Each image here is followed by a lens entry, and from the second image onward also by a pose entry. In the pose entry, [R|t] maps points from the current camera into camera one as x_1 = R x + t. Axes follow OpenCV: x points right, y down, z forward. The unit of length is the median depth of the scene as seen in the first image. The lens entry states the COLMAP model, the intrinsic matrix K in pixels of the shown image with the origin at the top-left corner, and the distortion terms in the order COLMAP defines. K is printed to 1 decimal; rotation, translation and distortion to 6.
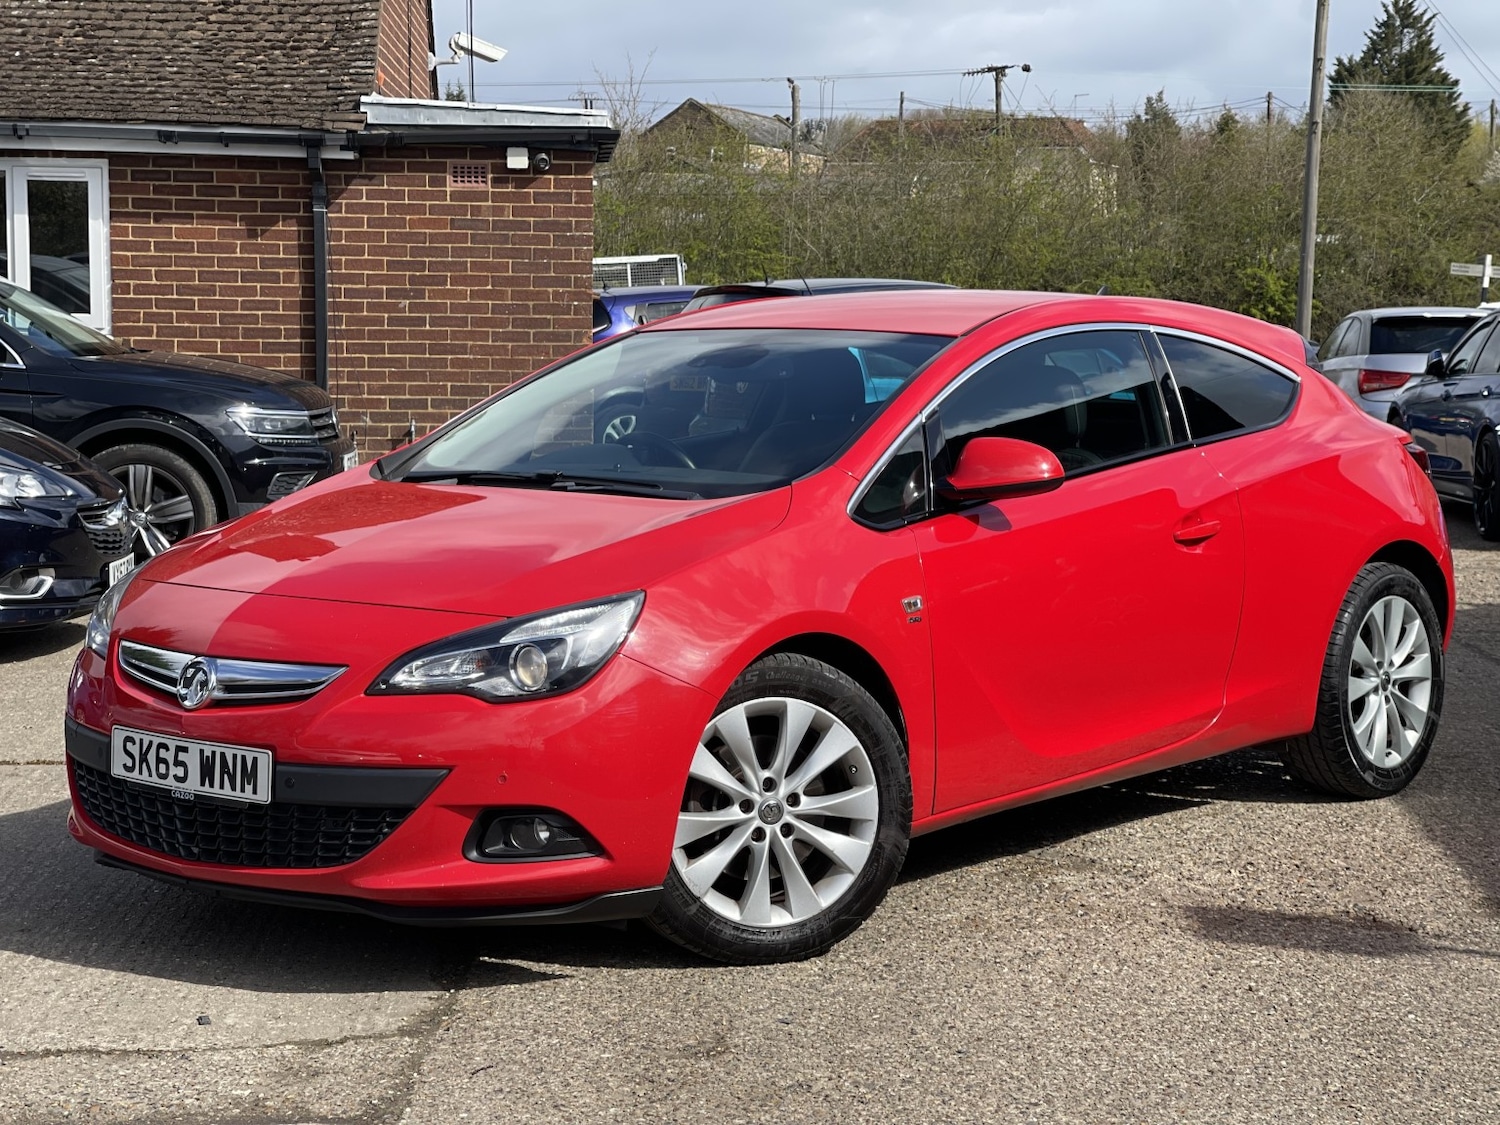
lens RADIAL K [[2825.1, 0, 754.4], [0, 2825.1, 564.1], [0, 0, 1]] dist [0.215729, 0.000000]
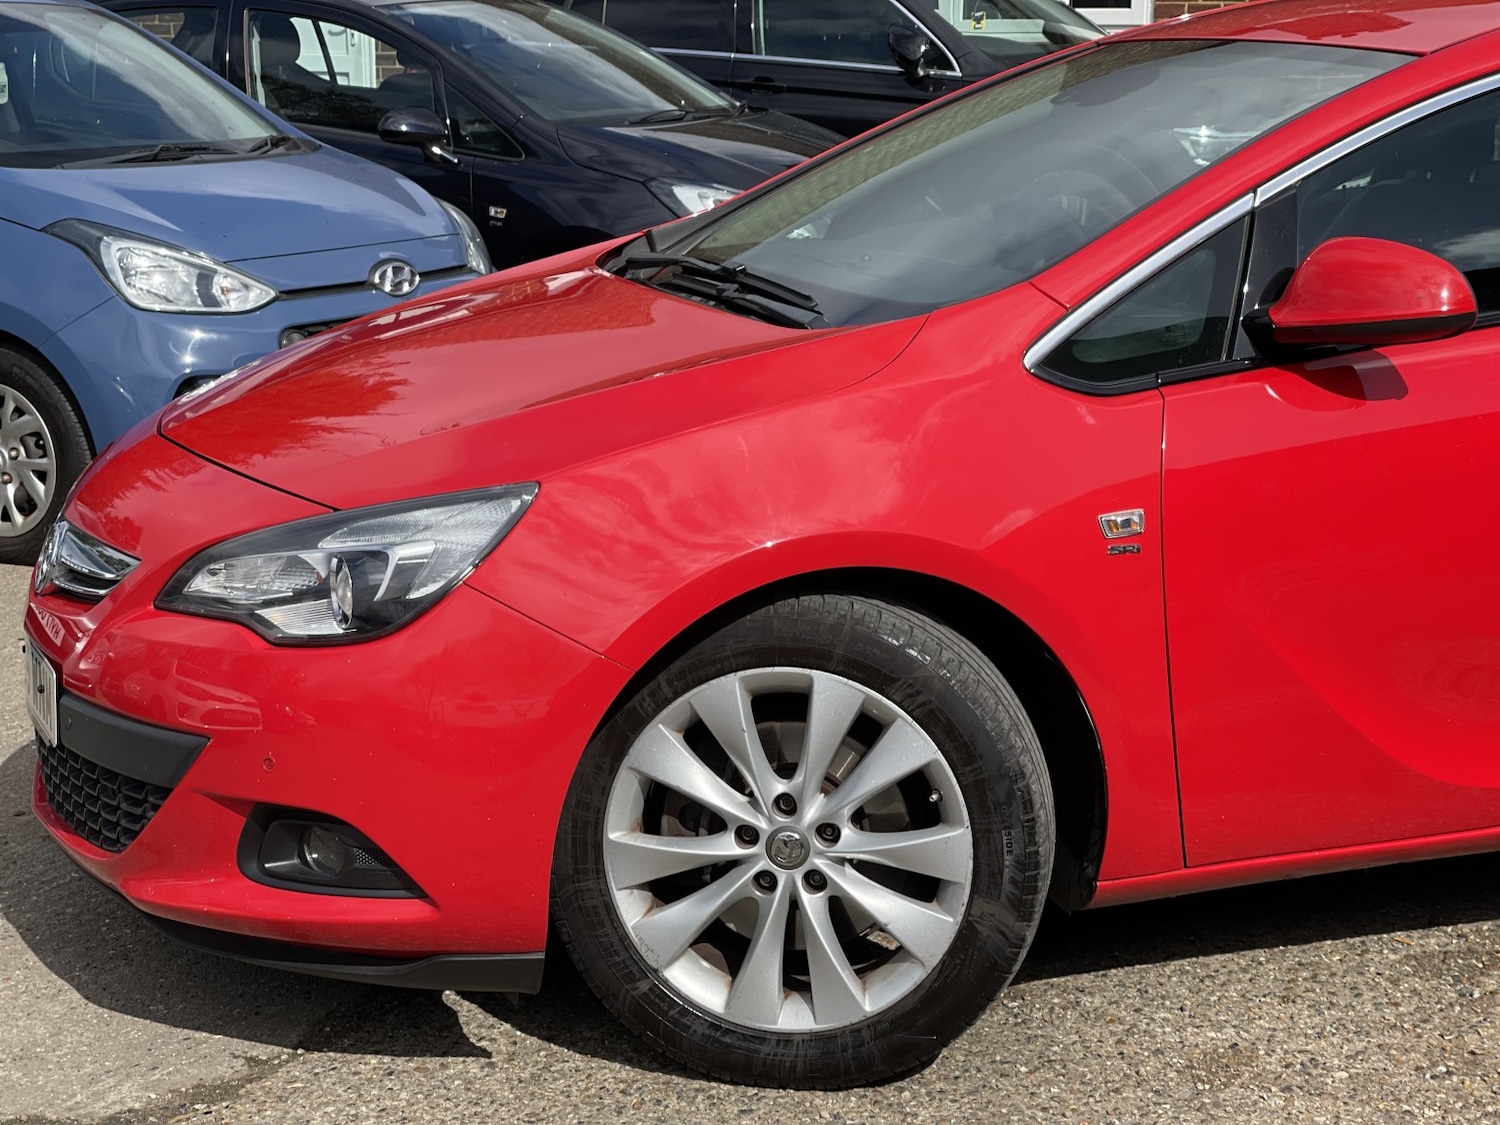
lens RADIAL K [[2825.1, 0, 752.9], [0, 2825.1, 563.5], [0, 0, 1]] dist [0.215729, 0.000000]
pose [[0.860088, 0.096711, -0.500895, 0.174198], [-0.042610, 0.992054, 0.118377, -0.026937], [0.508363, -0.080472, 0.857375, 0.273129]]
